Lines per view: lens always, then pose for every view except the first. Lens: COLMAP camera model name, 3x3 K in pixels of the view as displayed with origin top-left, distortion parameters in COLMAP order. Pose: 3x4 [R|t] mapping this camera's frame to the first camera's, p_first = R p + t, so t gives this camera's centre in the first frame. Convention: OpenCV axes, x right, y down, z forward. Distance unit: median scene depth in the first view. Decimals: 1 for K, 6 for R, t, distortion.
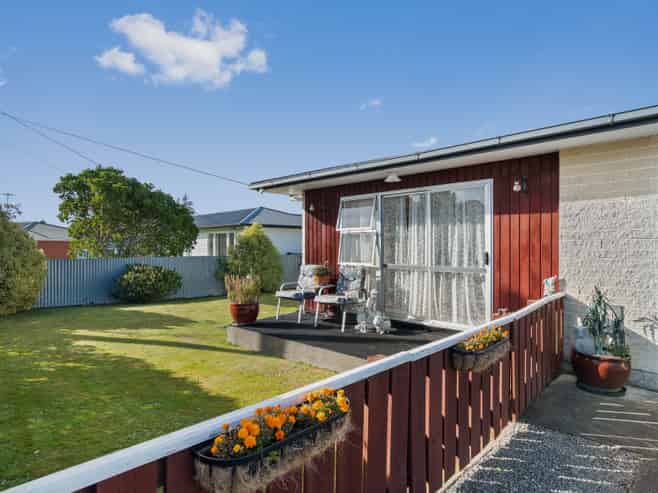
lens RADIAL K [[373.2, 0, 329.0], [0, 373.2, 246.5], [0, 0, 1]] dist [-0.003409, -0.000779]
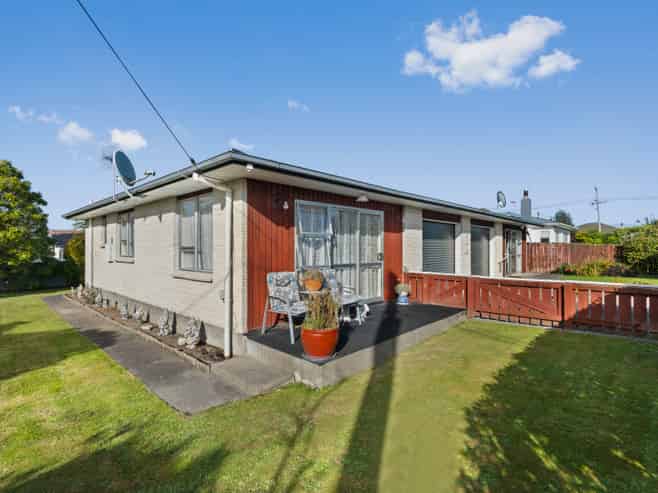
lens RADIAL K [[337.9, 0, 329.0], [0, 337.9, 246.5], [0, 0, 1]] dist [0.002203, 0.000627]
pose [[-0.021619, 0.006255, 0.999747, -1.113724], [0.003345, 0.999975, -0.006184, -0.005379], [-0.999761, 0.003211, -0.021640, 1.247918]]
